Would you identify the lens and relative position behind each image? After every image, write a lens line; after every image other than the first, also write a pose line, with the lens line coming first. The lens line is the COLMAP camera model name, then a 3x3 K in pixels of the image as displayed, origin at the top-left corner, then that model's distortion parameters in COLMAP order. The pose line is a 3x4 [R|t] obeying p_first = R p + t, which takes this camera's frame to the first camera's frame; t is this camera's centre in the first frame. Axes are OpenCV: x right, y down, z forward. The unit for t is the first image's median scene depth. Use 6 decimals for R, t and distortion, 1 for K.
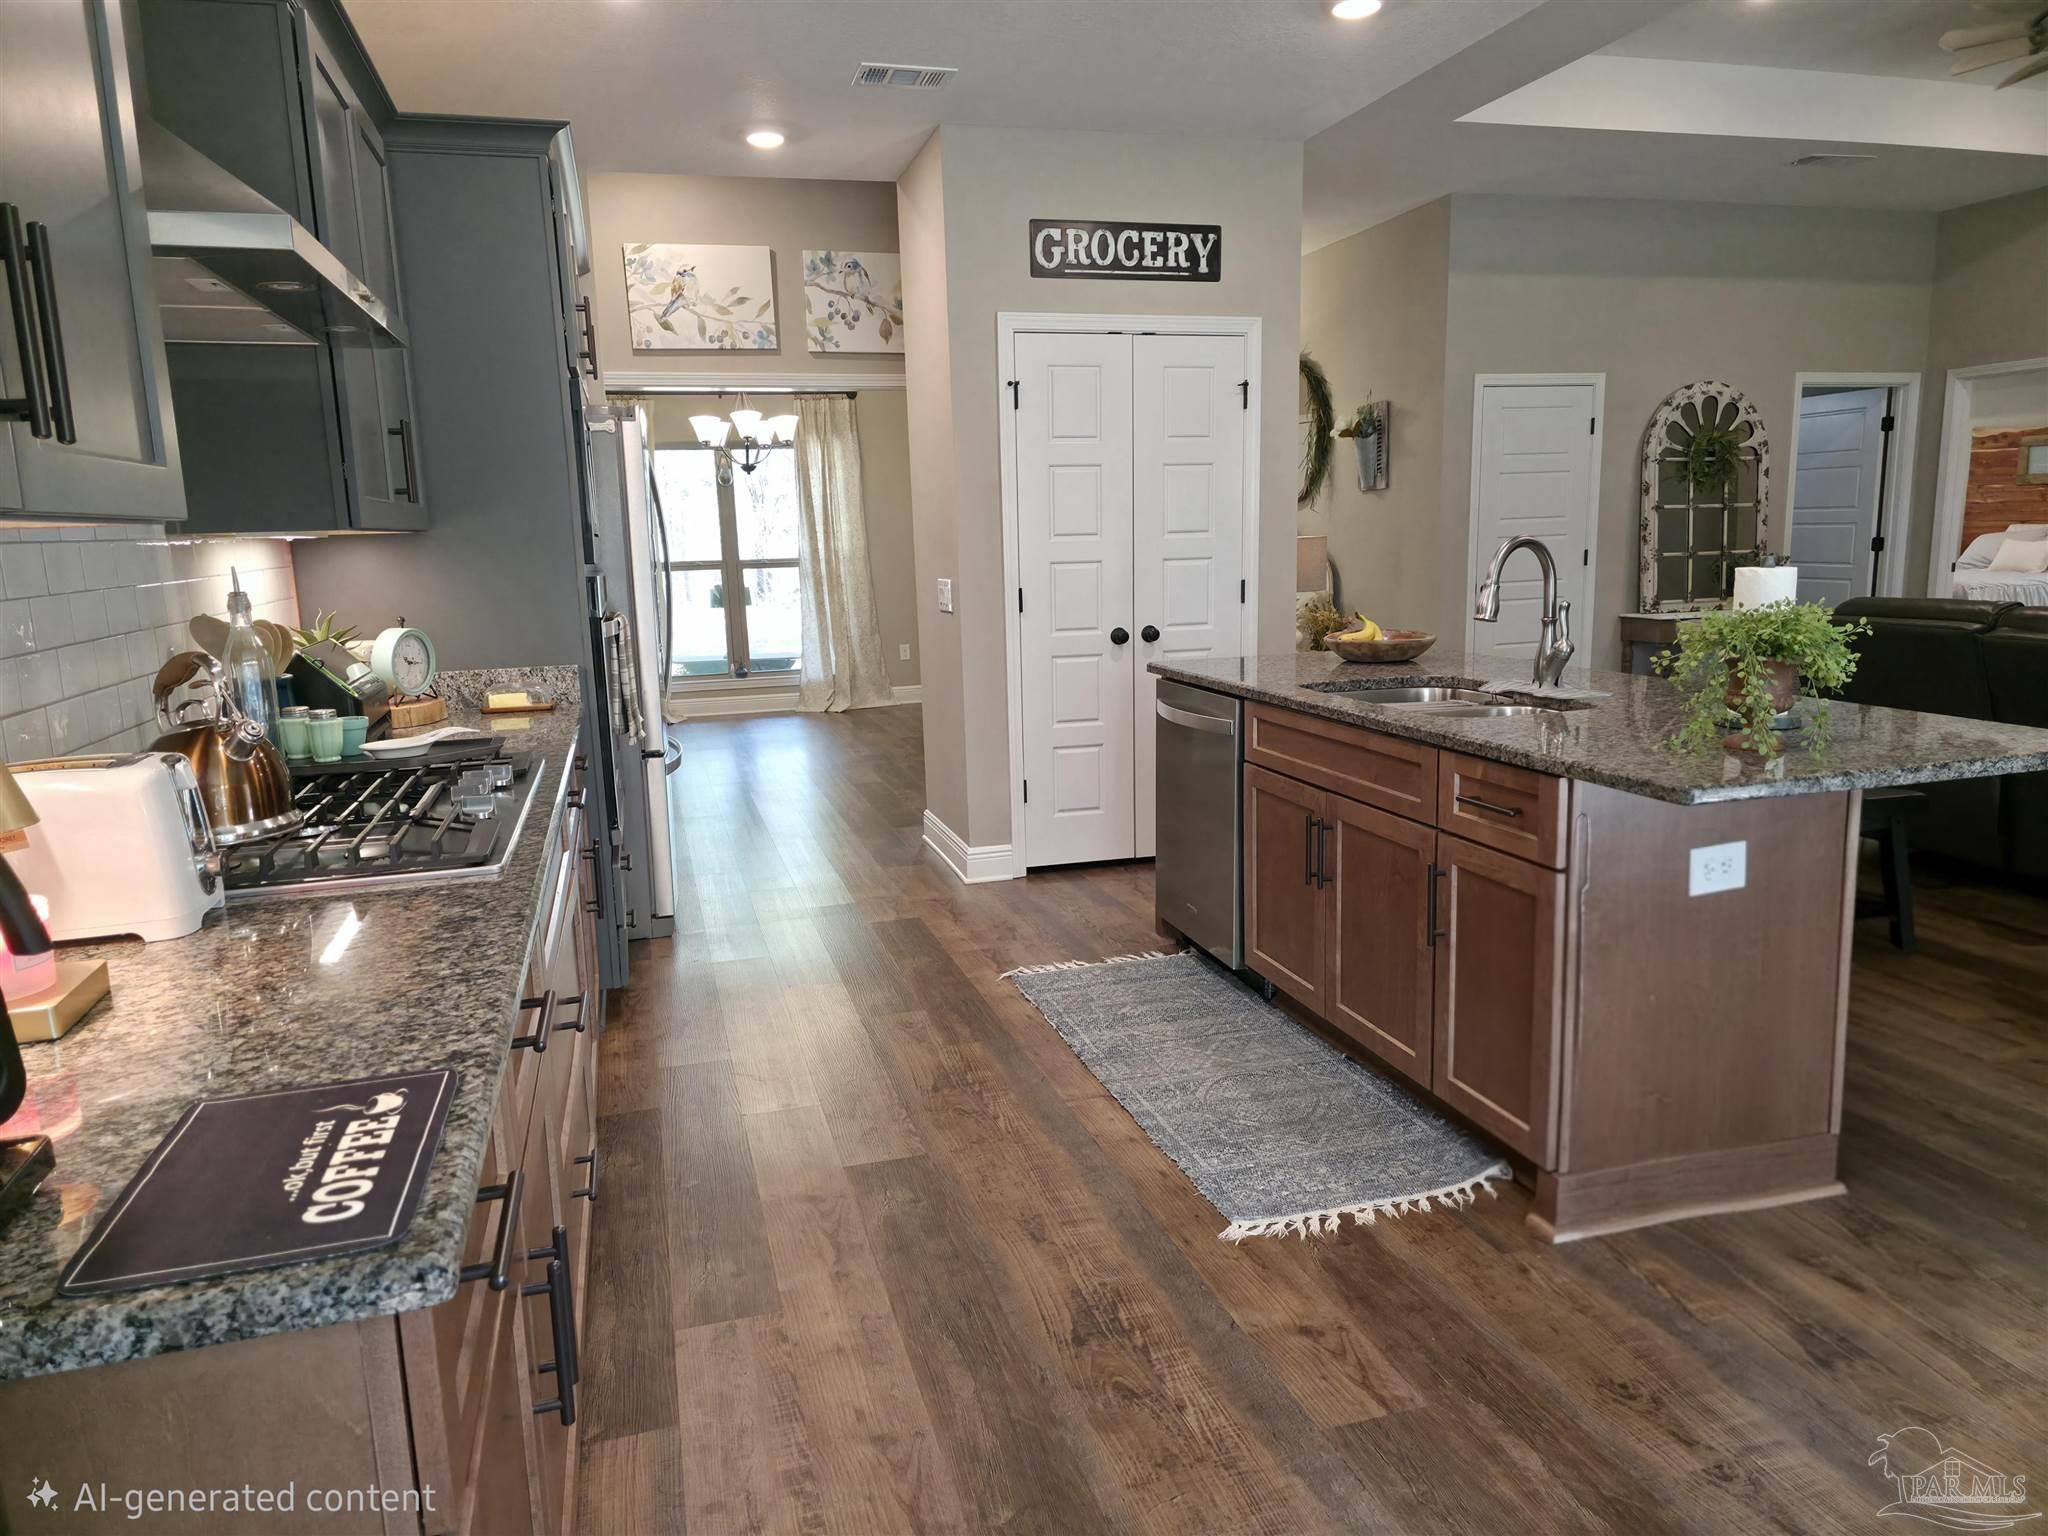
lens RADIAL K [[1353.8, 0, 1030.6], [0, 1353.8, 775.4], [0, 0, 1]] dist [0.042596, -0.001213]
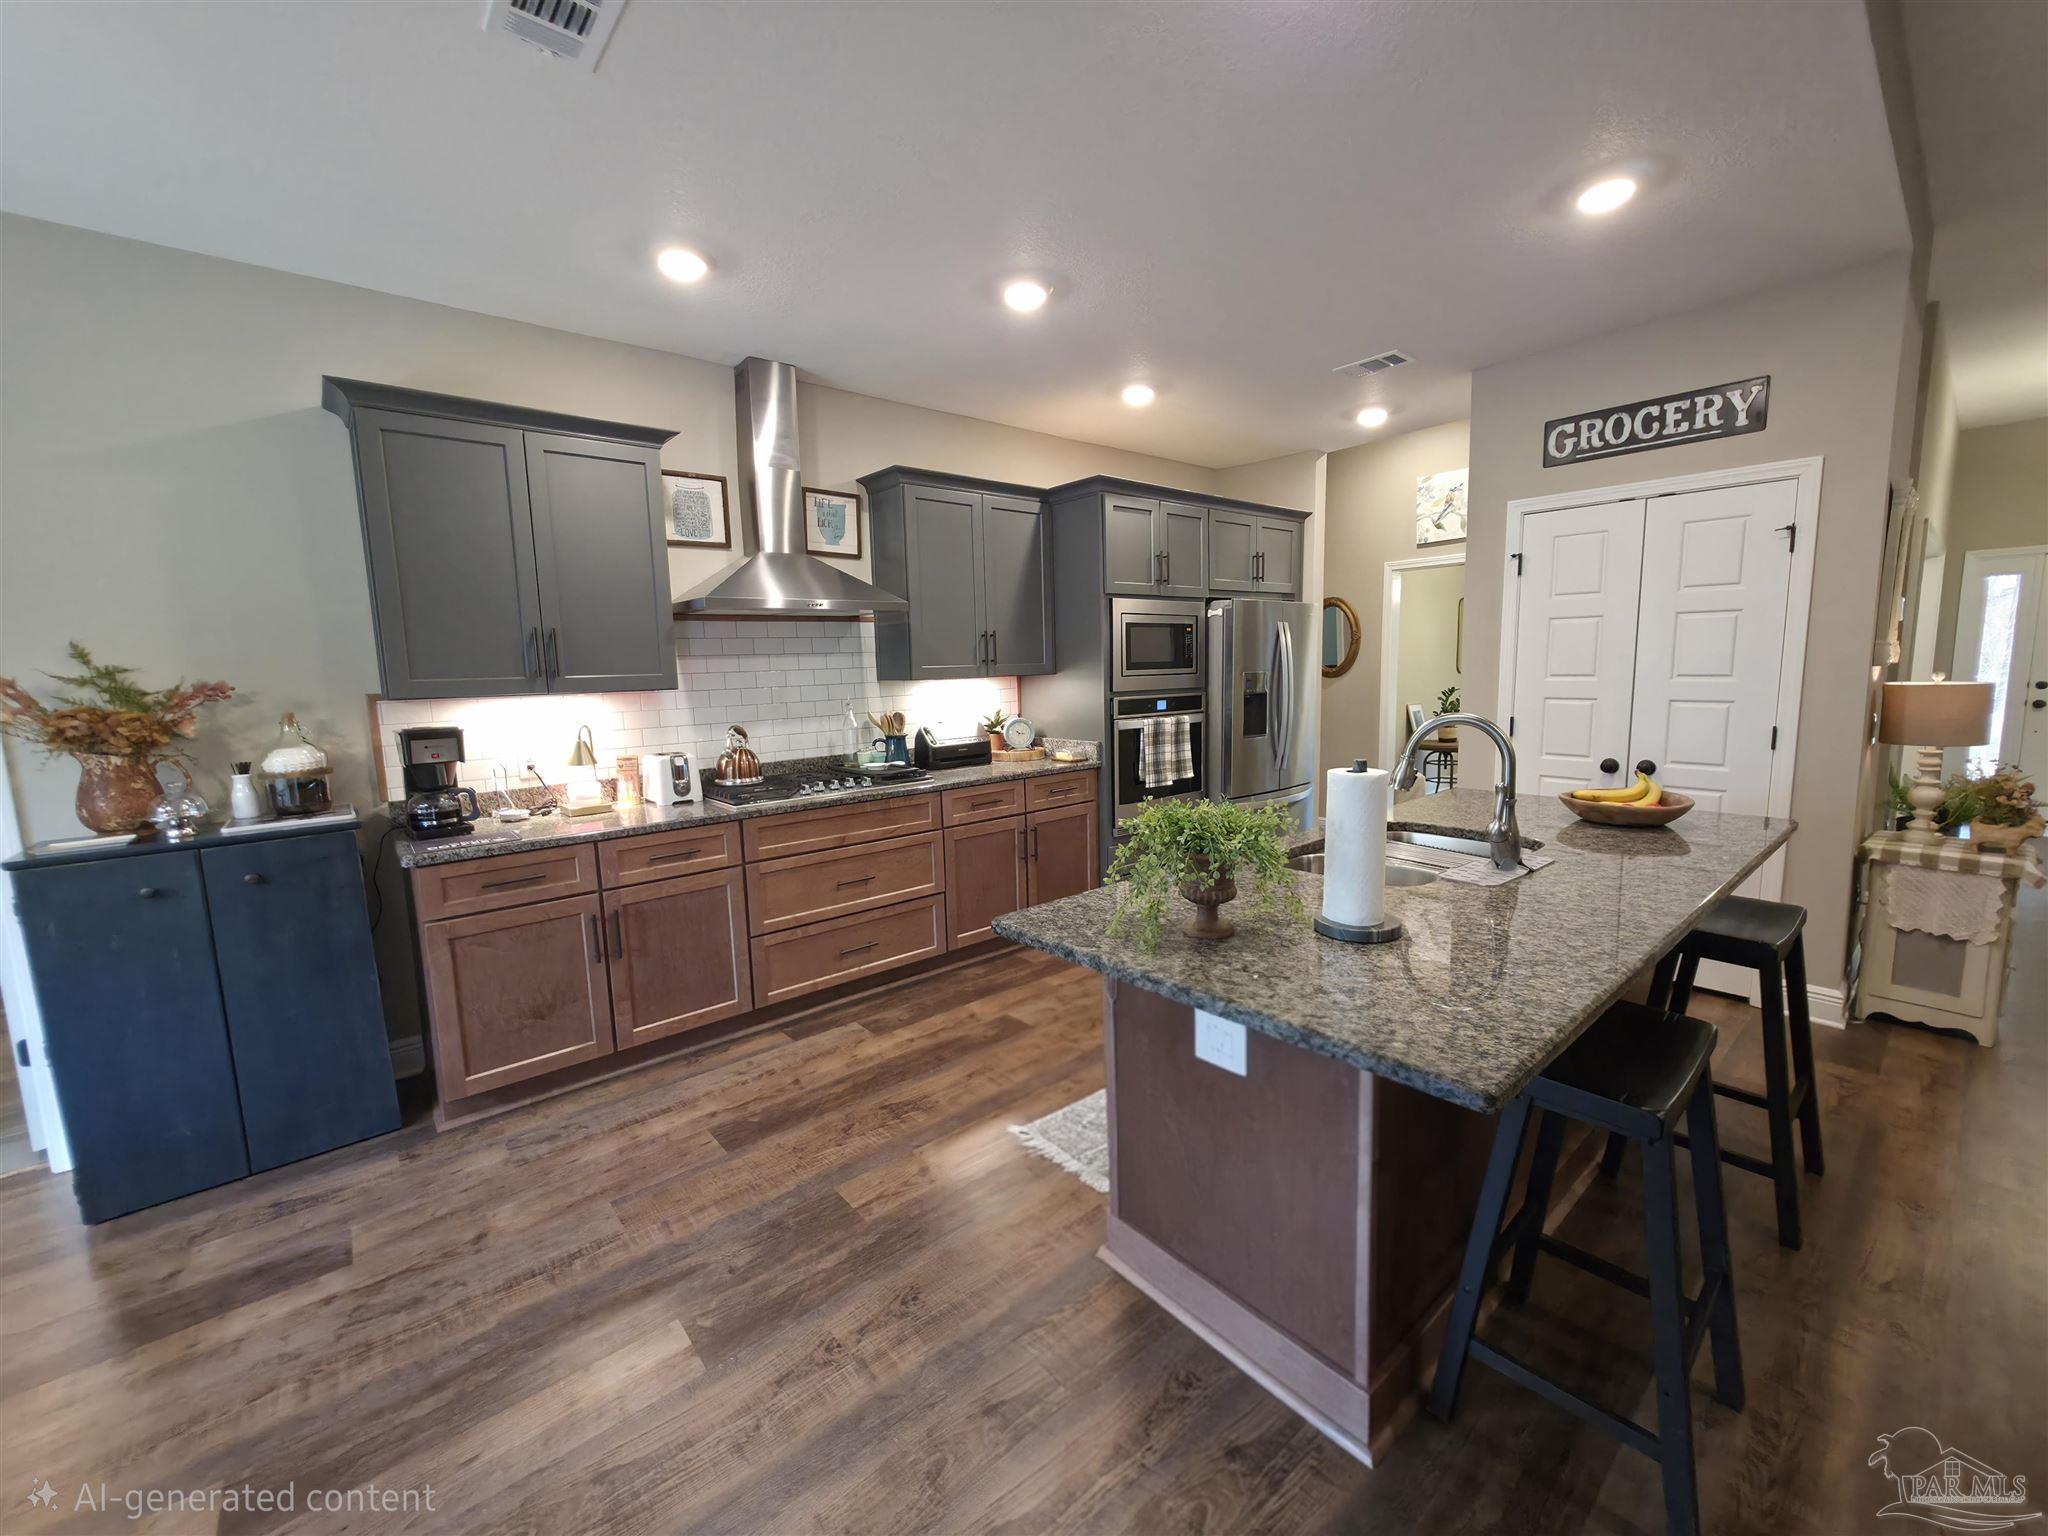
lens RADIAL K [[824.7, 0, 1020.0], [0, 824.7, 767.3], [0, 0, 1]] dist [-0.000097, 0.000263]
pose [[0.401684, 0.132667, -0.906118, 0.515918], [-0.148560, 0.985785, 0.078475, -0.087650], [0.903648, 0.103091, 0.415683, 0.289709]]
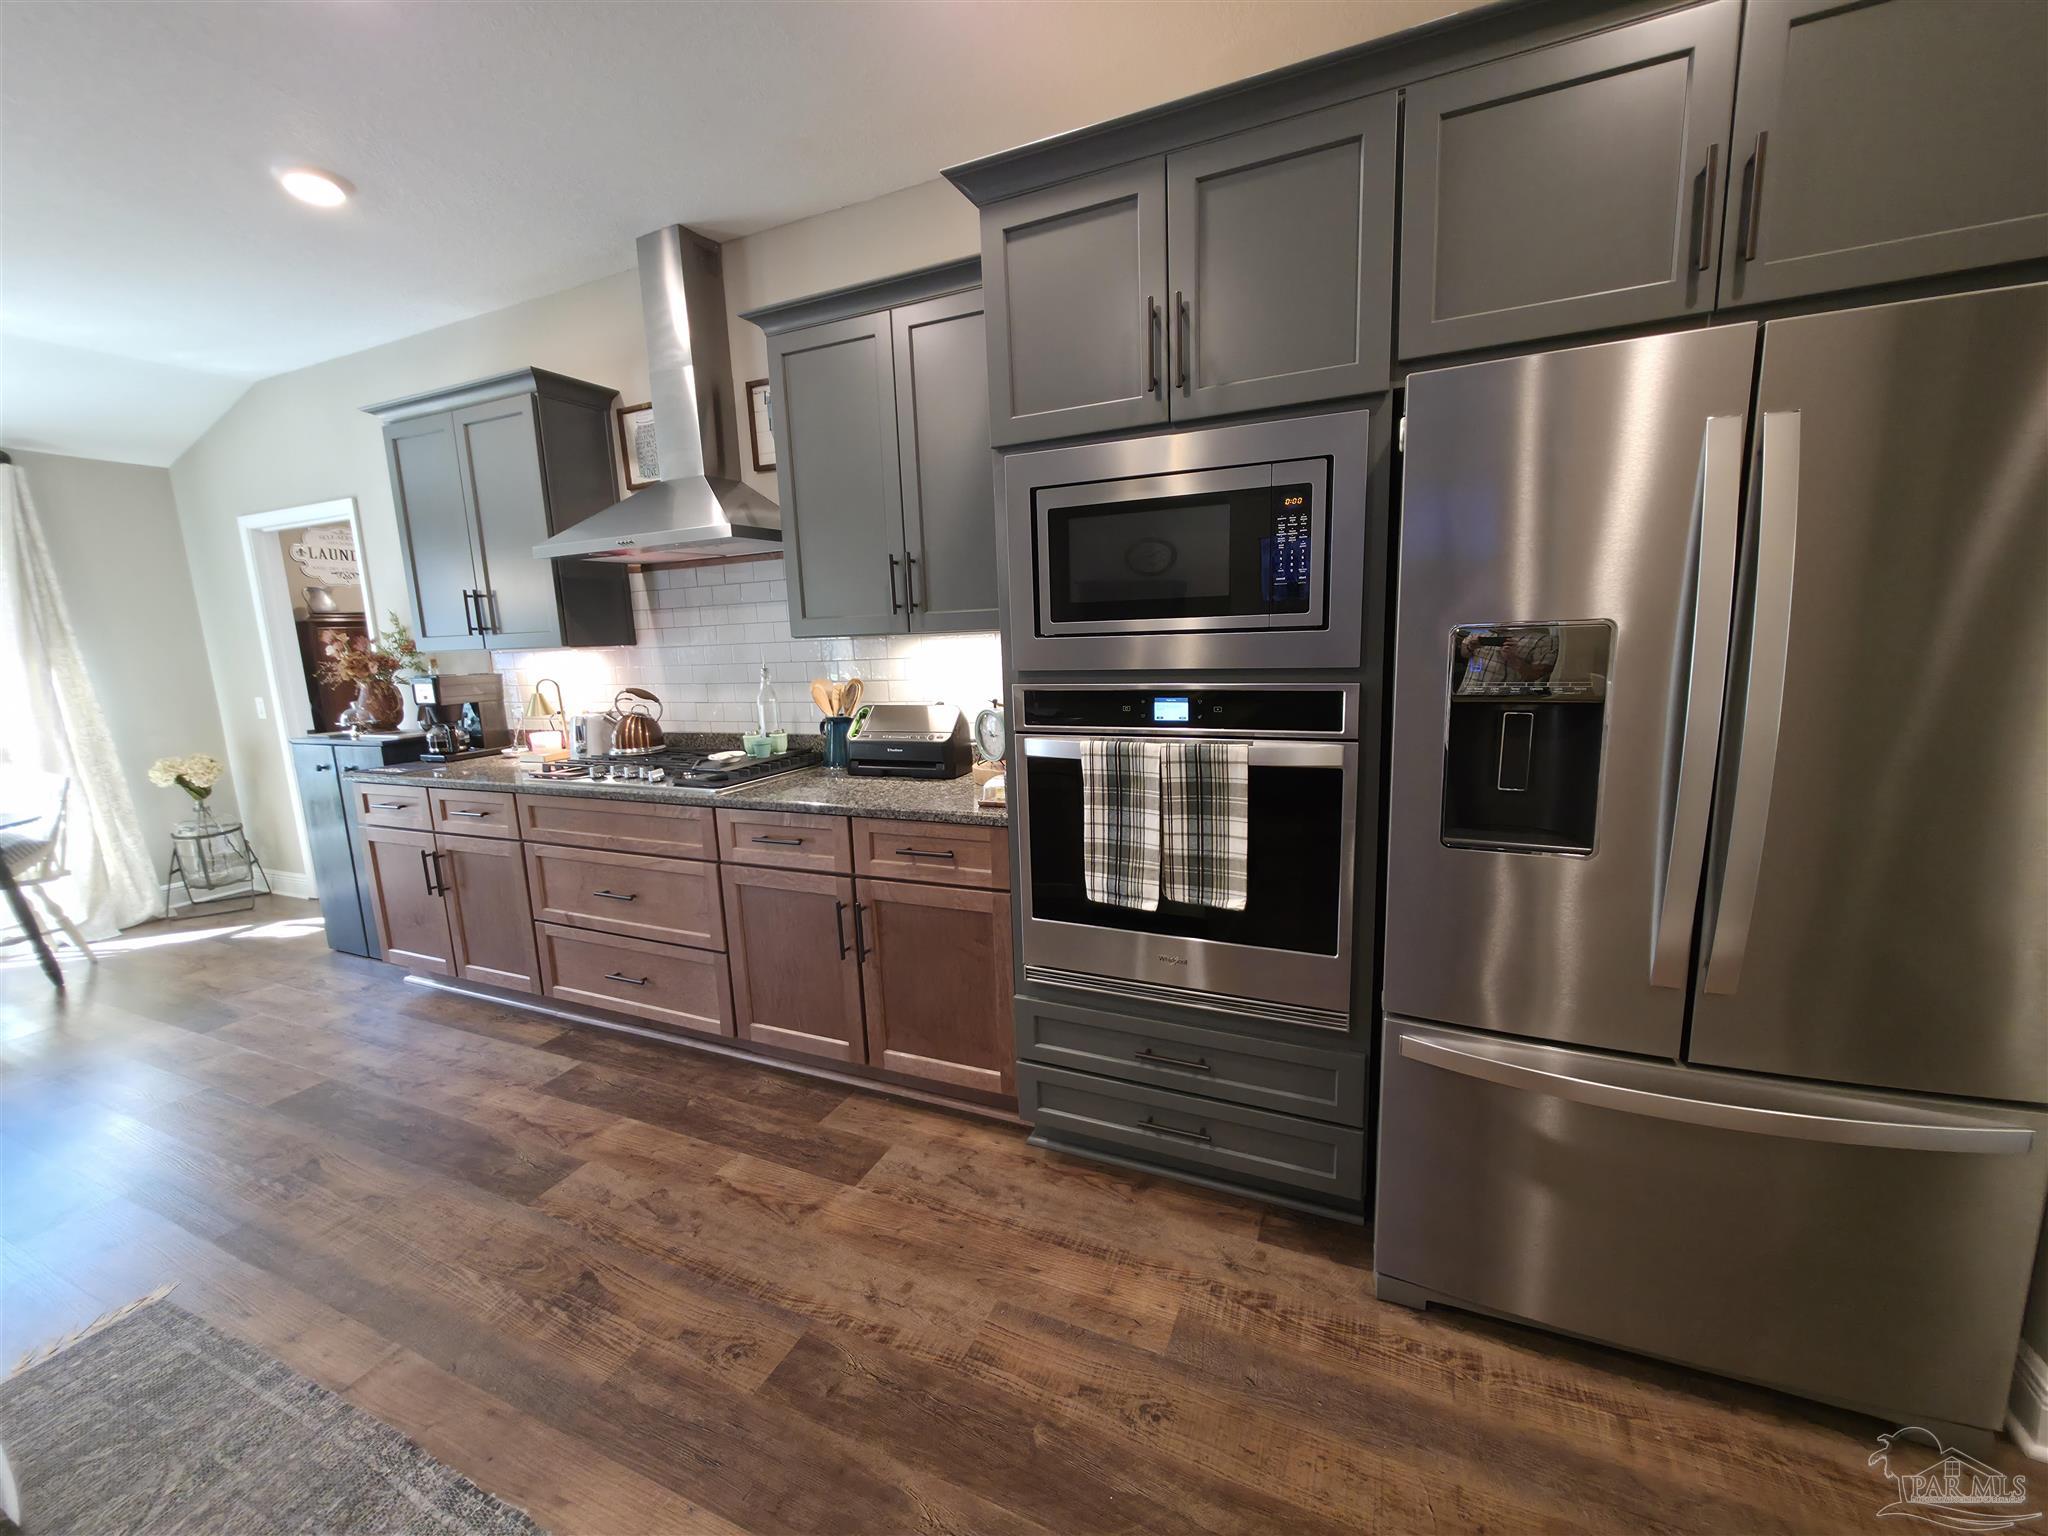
lens RADIAL K [[824.7, 0, 1024.9], [0, 824.7, 764.3], [0, 0, 1]] dist [-0.000097, 0.000263]
pose [[-0.652521, 0.179709, -0.736153, 0.055544], [-0.076765, 0.950798, 0.300152, -0.187351], [0.753872, 0.252366, -0.606620, 0.977939]]
